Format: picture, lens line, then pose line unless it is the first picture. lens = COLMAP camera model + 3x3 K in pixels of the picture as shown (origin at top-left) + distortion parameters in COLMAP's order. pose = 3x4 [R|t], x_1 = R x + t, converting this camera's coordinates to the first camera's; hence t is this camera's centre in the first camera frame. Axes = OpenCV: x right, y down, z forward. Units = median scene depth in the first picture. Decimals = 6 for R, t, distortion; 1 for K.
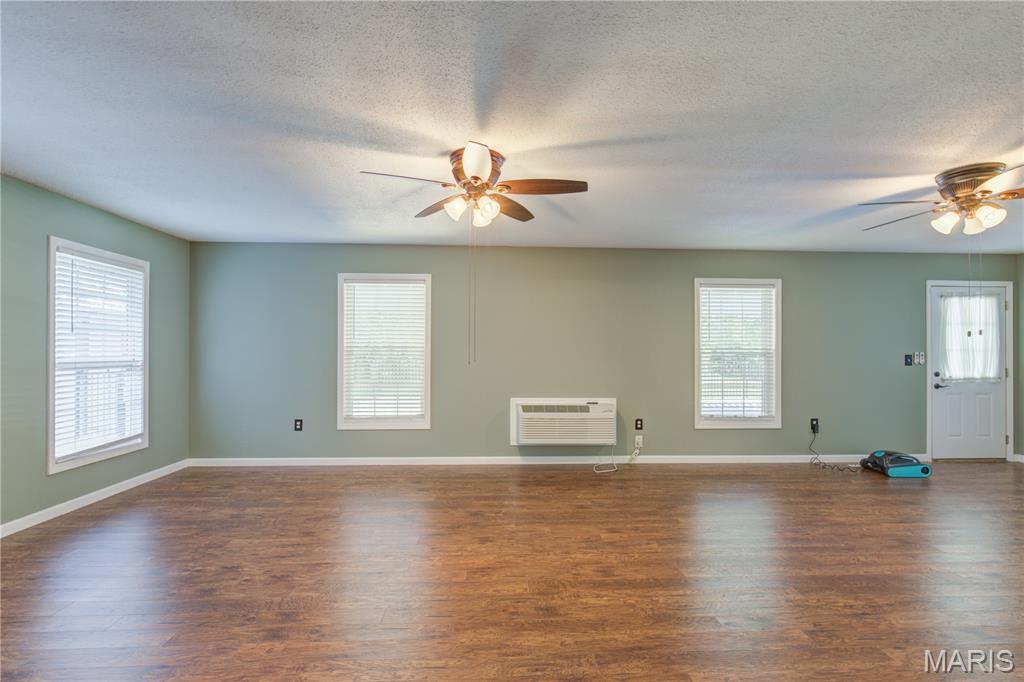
lens RADIAL K [[469.3, 0, 513.1], [0, 469.3, 345.6], [0, 0, 1]] dist [0.000231, -0.000084]
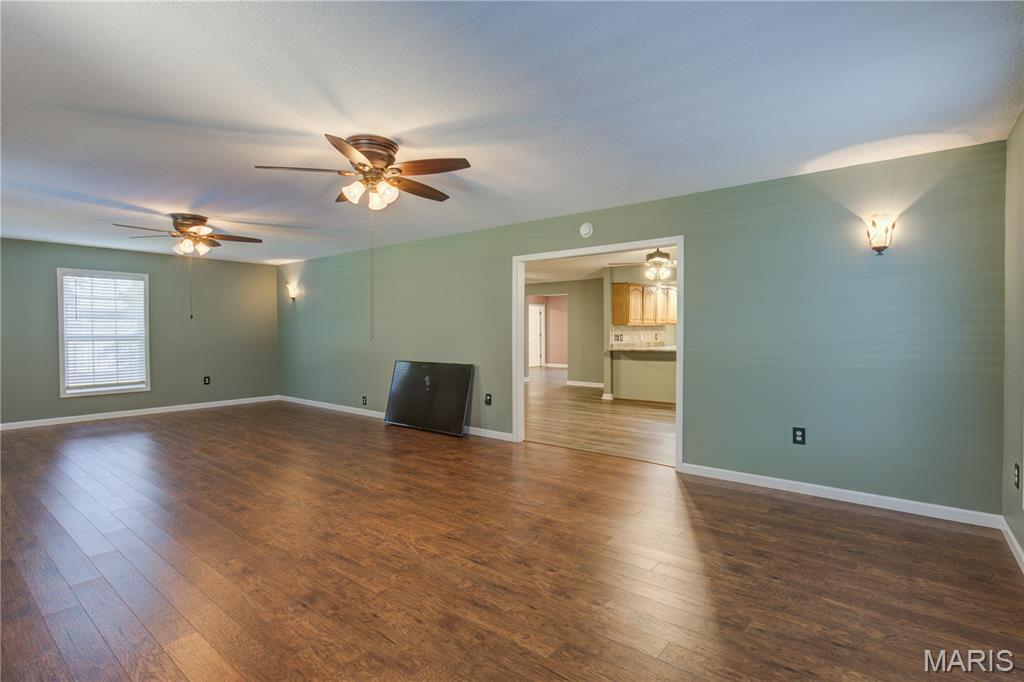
lens RADIAL K [[491.9, 0, 511.4], [0, 491.9, 354.8], [0, 0, 1]] dist [0.000158, -0.000214]
pose [[-0.742680, -0.036276, 0.668664, -1.143554], [-0.008265, 0.998952, 0.045014, 0.019714], [-0.669596, 0.027905, -0.742201, 1.759181]]
